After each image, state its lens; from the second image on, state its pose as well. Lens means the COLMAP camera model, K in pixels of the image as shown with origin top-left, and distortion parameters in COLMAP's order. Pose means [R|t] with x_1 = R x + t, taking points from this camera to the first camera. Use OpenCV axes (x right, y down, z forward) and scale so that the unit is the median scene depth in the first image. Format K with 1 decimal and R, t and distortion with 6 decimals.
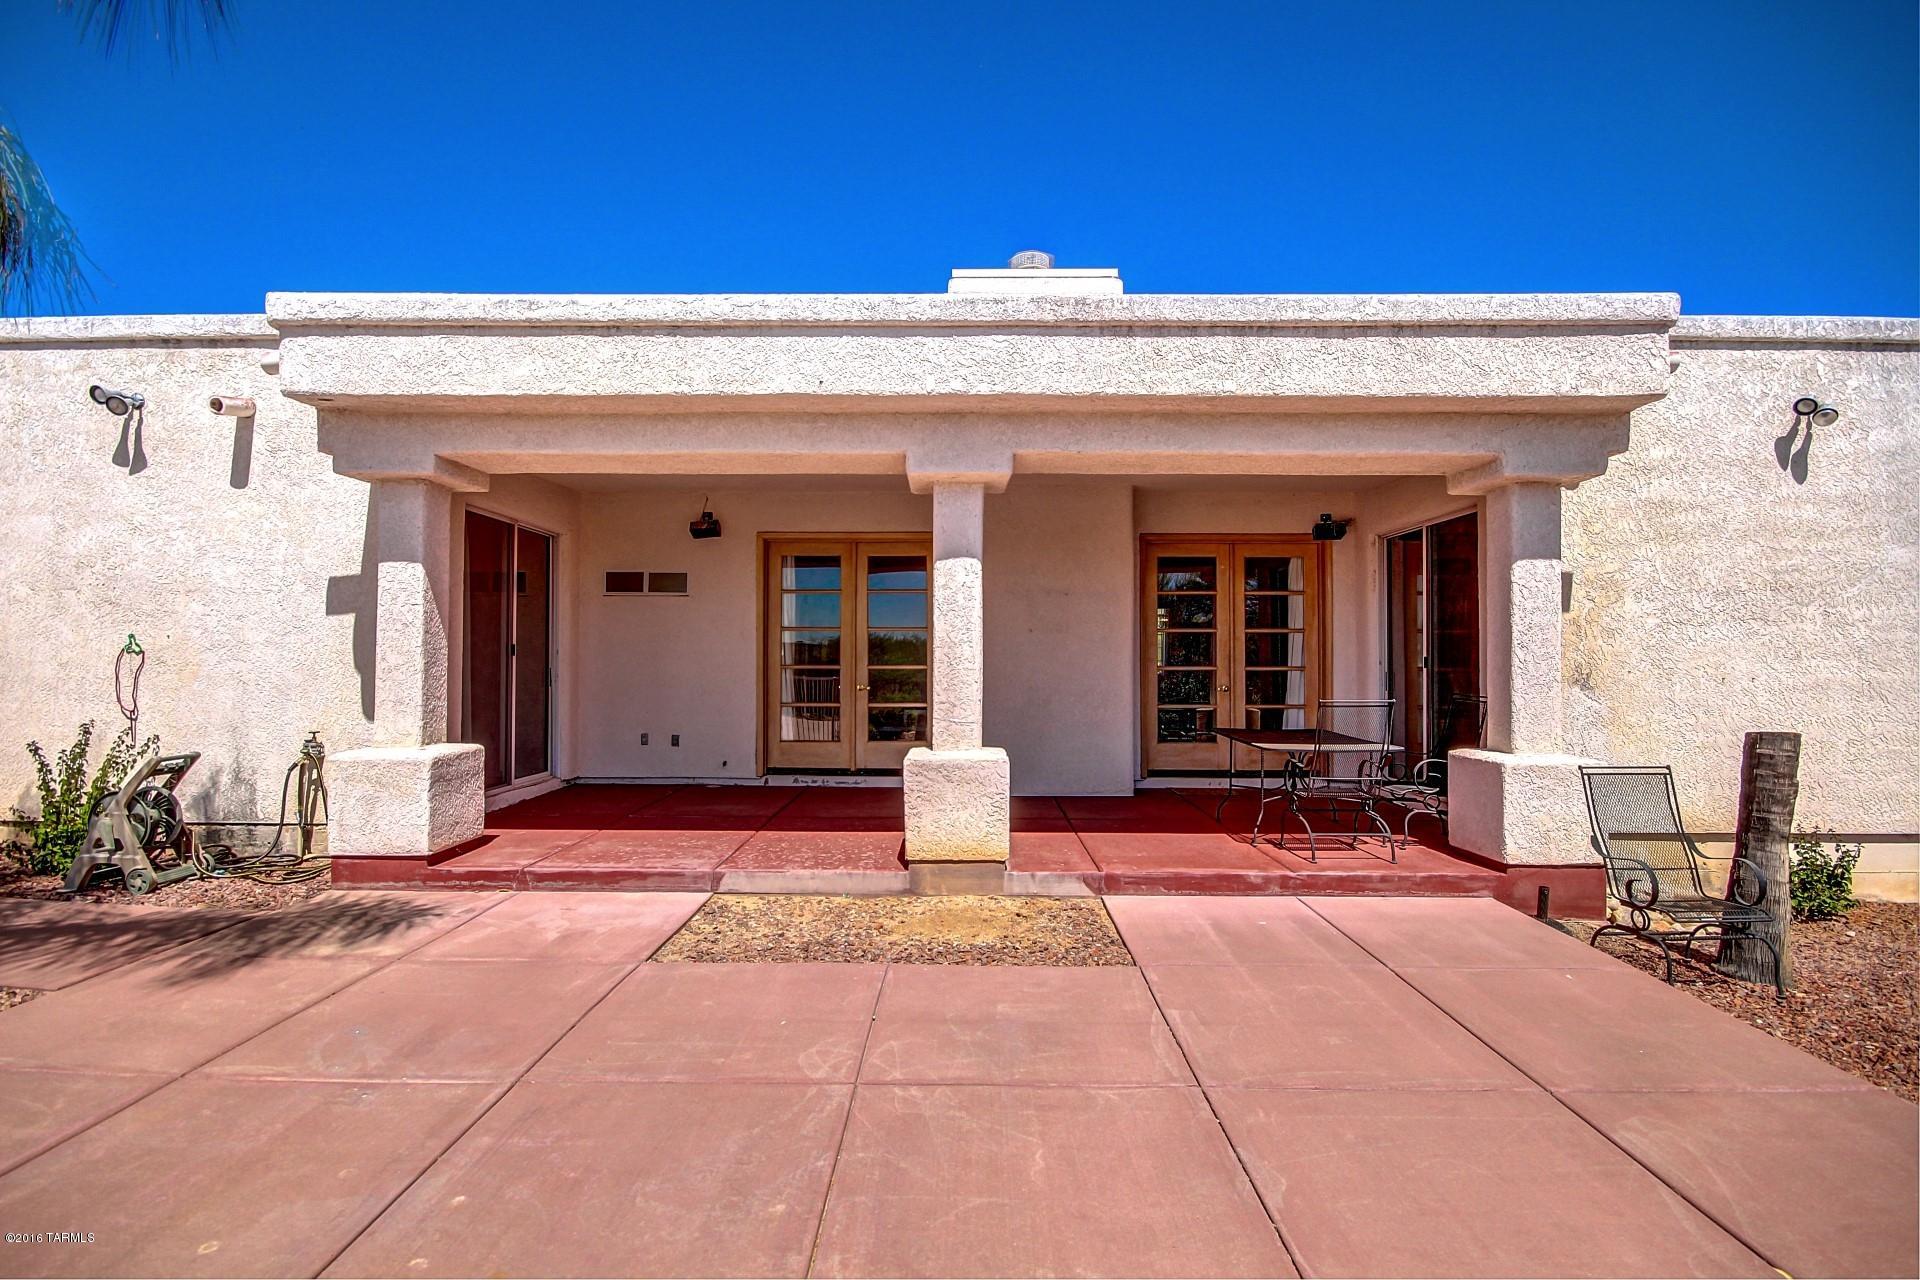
lens RADIAL K [[909.2, 0, 961.0], [0, 909.2, 629.9], [0, 0, 1]] dist [0.002835, -0.001152]
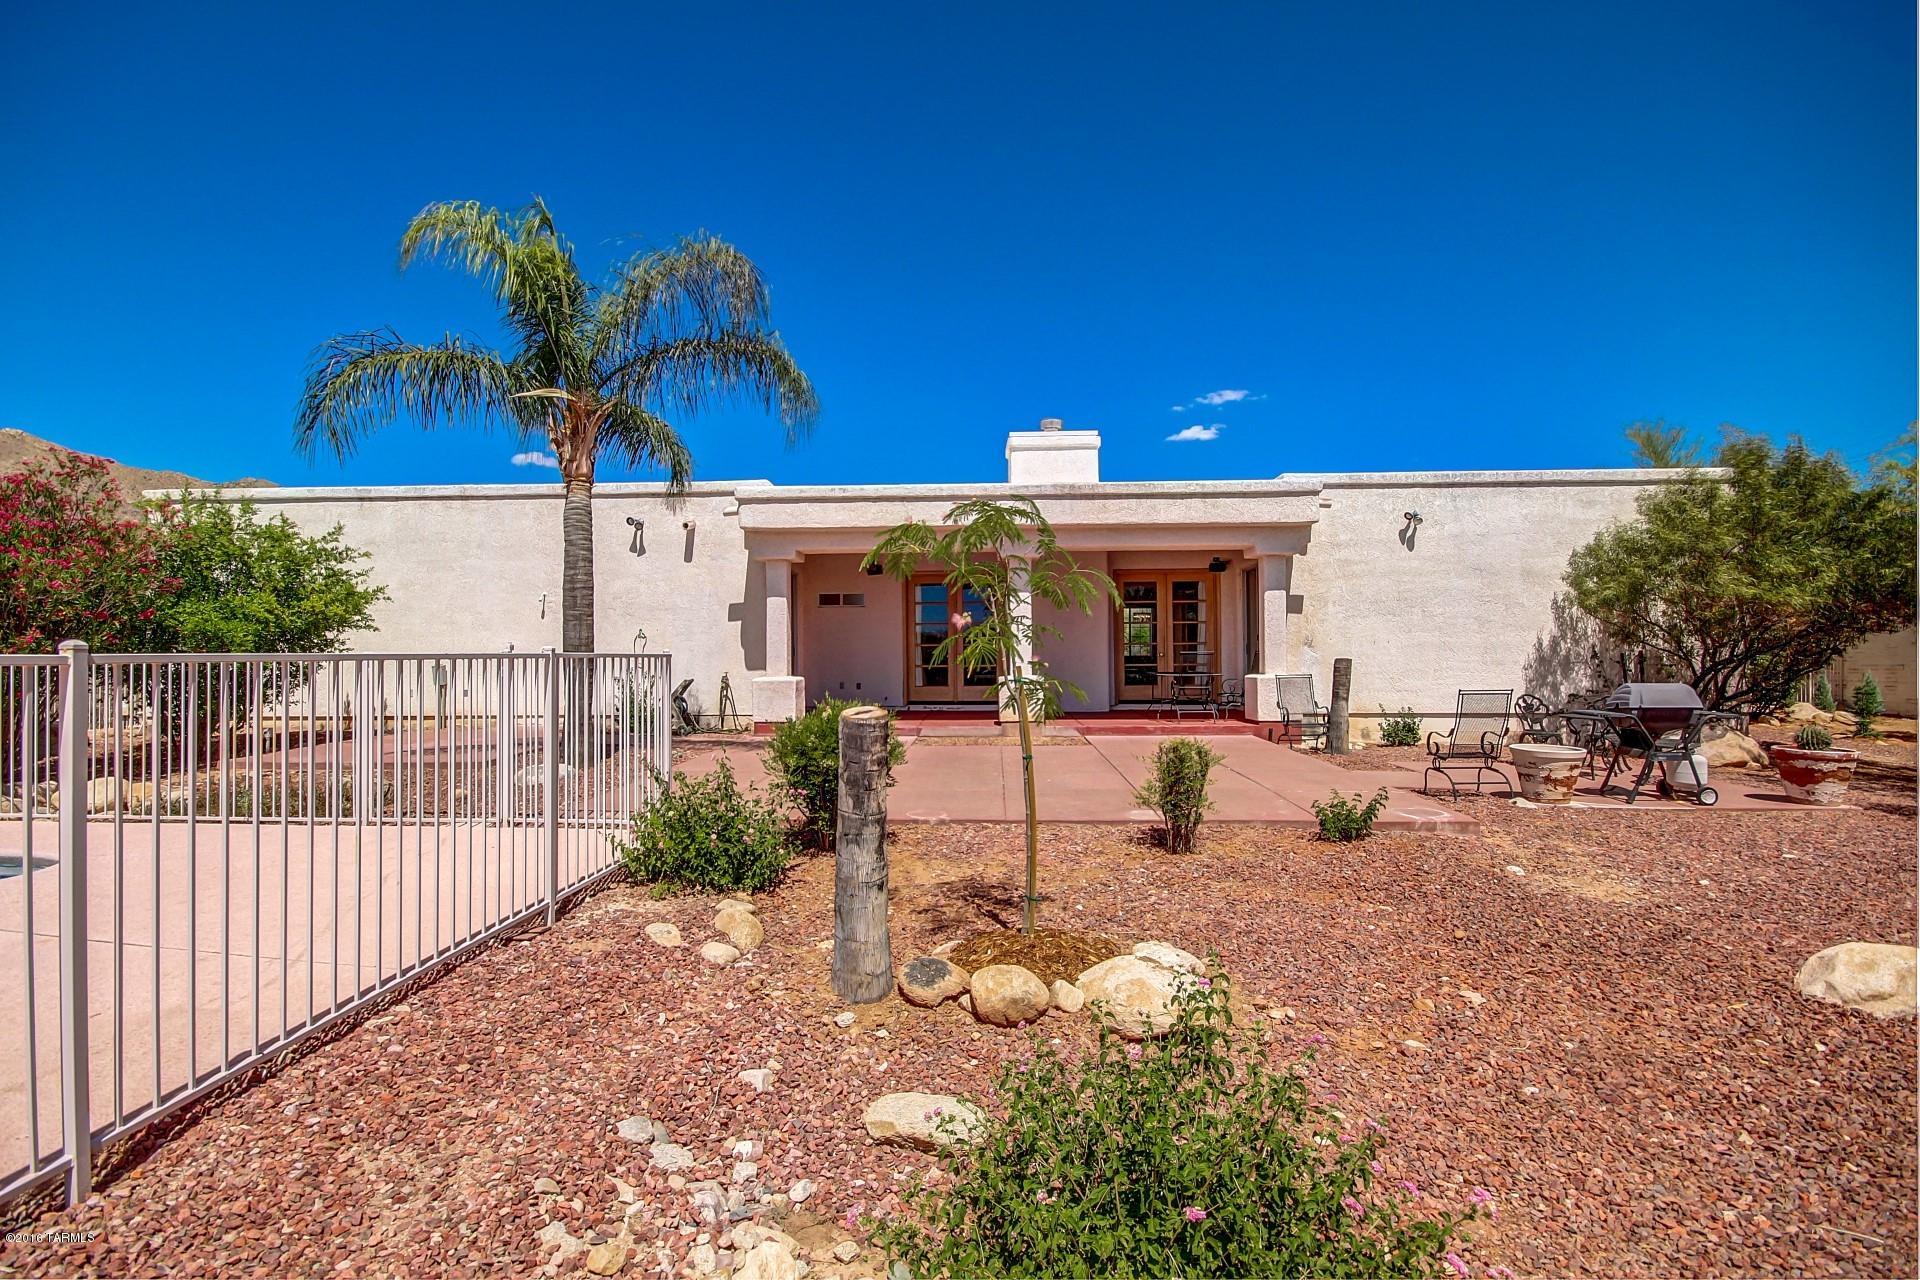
lens RADIAL K [[909.2, 0, 962.2], [0, 909.2, 628.7], [0, 0, 1]] dist [0.002835, -0.001152]
pose [[0.999576, -0.011214, -0.026879, -0.081869], [0.011264, 0.999935, 0.001707, 0.008047], [0.026859, -0.002009, 0.999637, -1.175364]]
